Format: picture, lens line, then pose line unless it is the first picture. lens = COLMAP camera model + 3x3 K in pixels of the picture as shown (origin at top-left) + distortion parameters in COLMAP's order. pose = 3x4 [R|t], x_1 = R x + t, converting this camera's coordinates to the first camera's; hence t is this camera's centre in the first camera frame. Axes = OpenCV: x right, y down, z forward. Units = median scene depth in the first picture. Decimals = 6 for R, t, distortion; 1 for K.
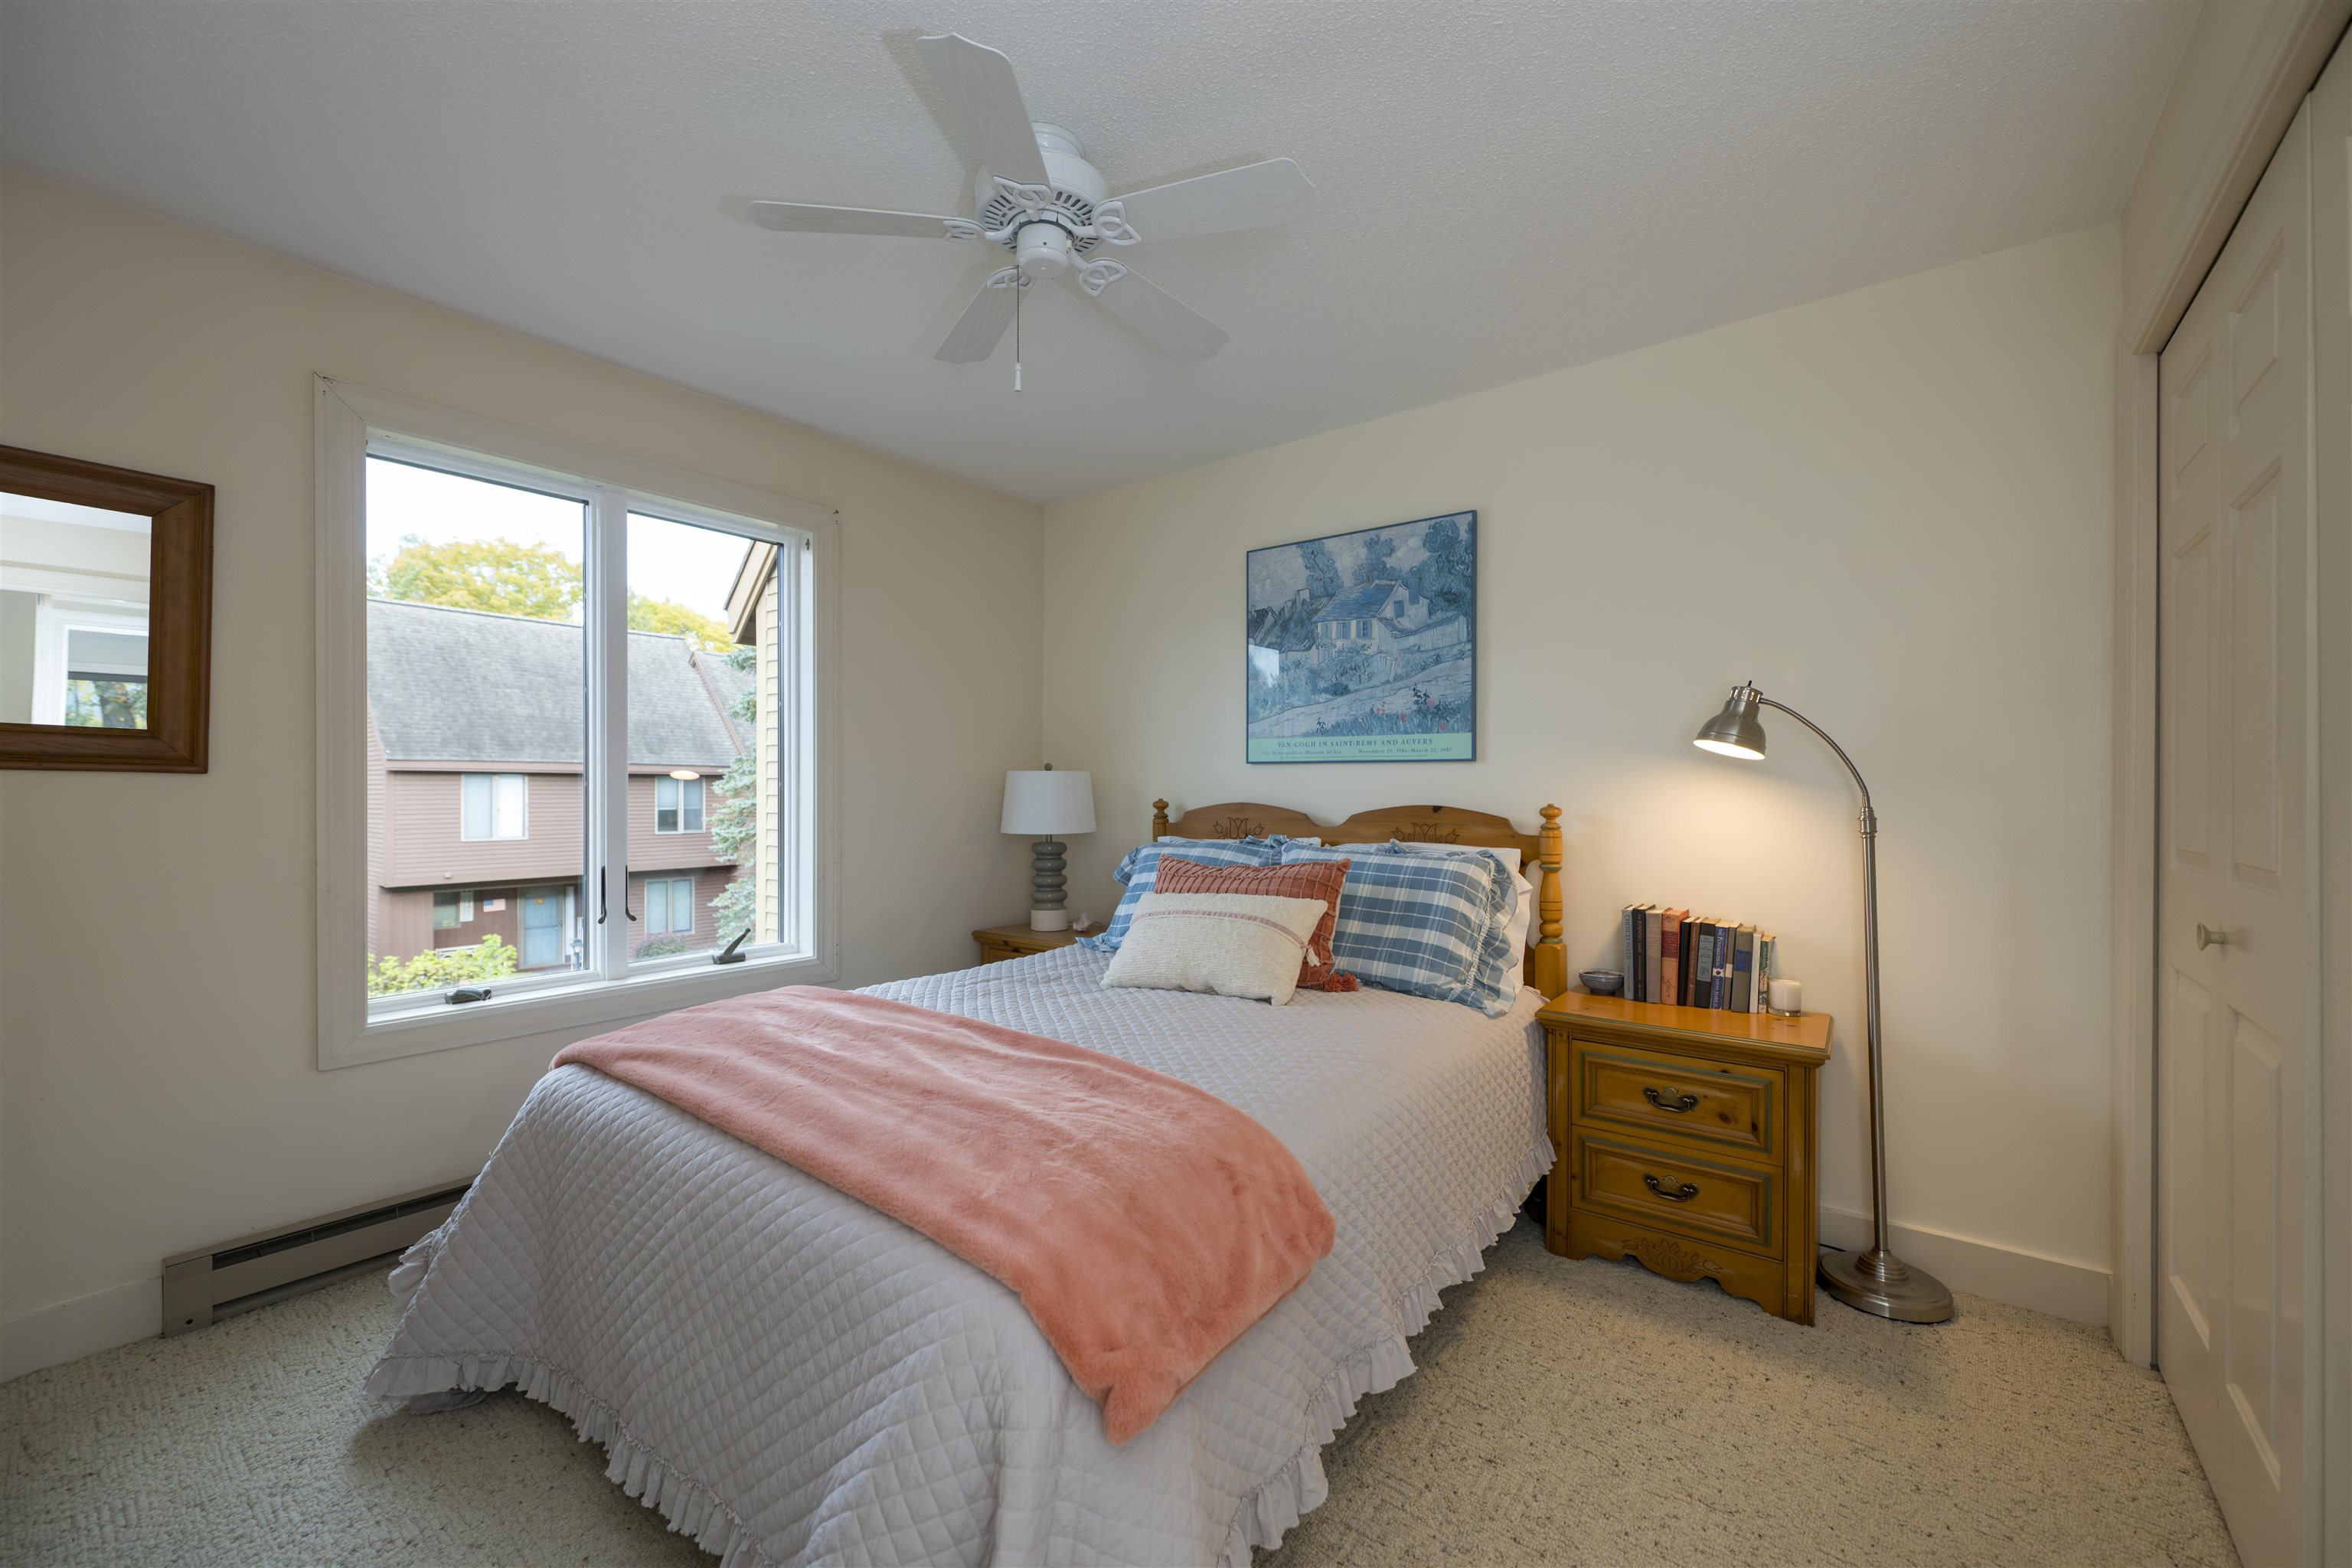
lens RADIAL K [[939.8, 0, 1191.9], [0, 939.8, 787.5], [0, 0, 1]] dist [-0.002670, -0.000656]
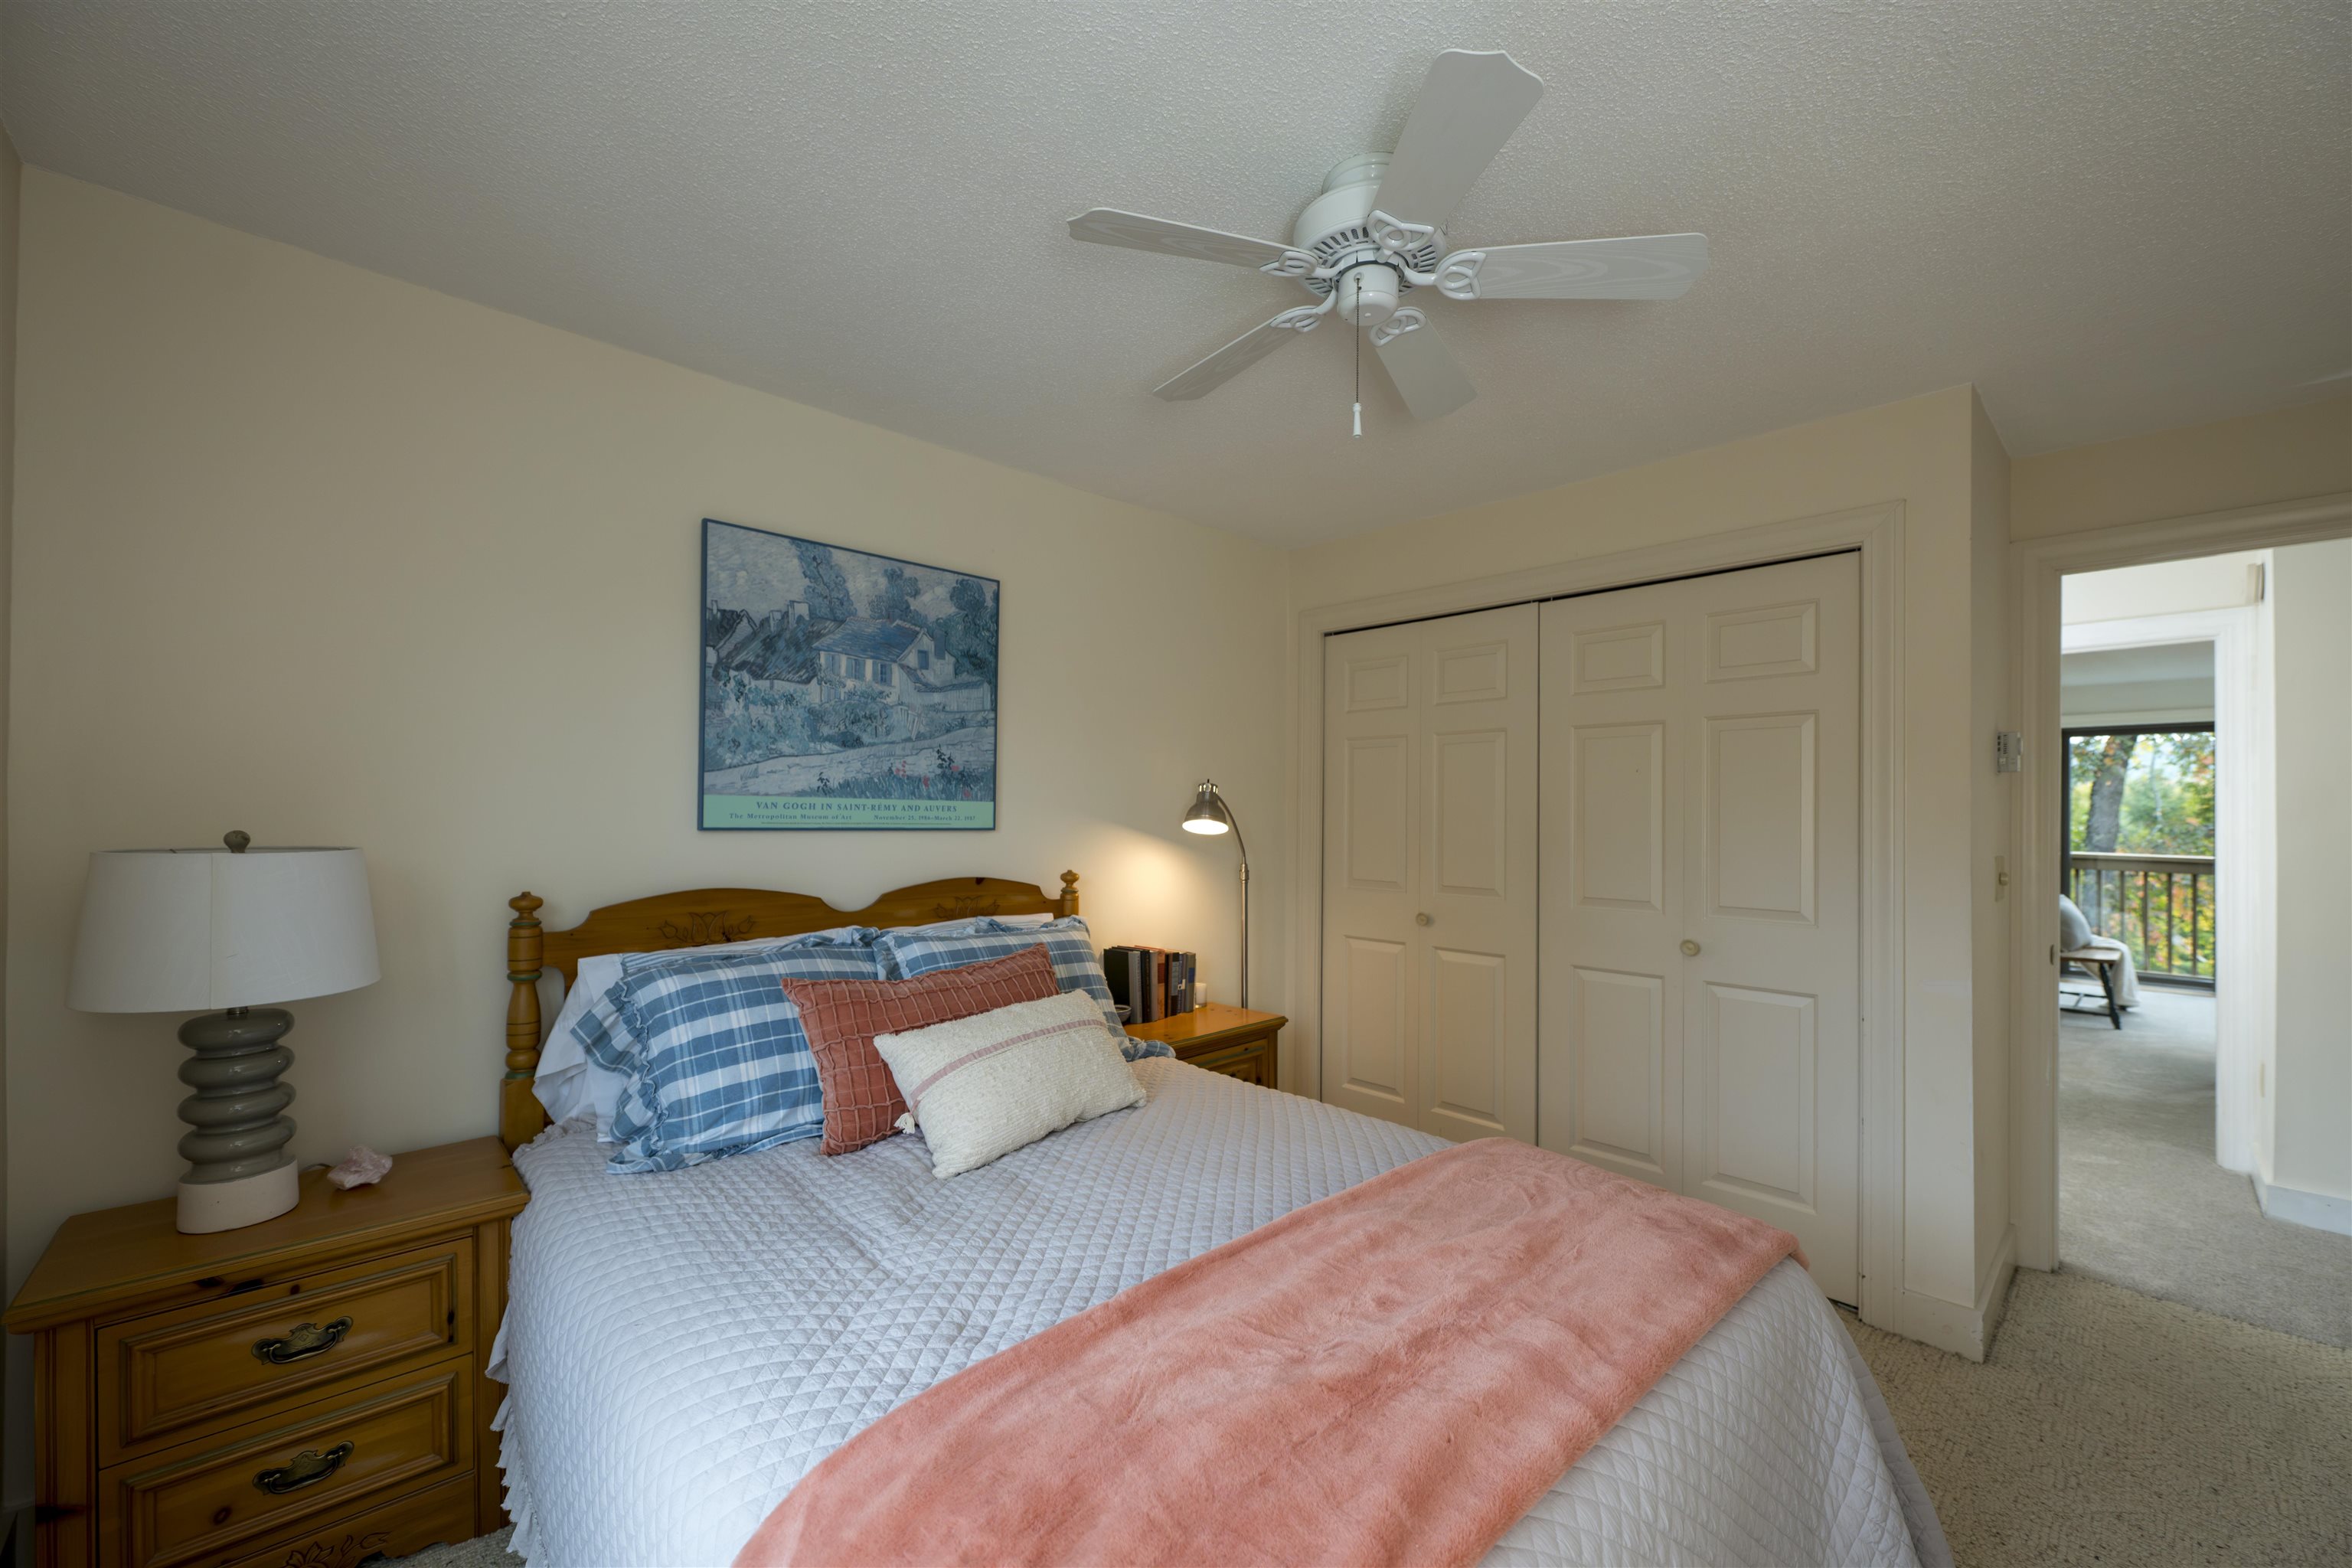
lens RADIAL K [[939.8, 0, 1186.5], [0, 939.8, 797.3], [0, 0, 1]] dist [-0.002670, -0.000656]
pose [[0.135163, 0.013173, 0.990736, -0.630162], [-0.011663, 0.999863, -0.011703, -0.050756], [-0.990755, -0.009973, 0.135298, 0.624984]]
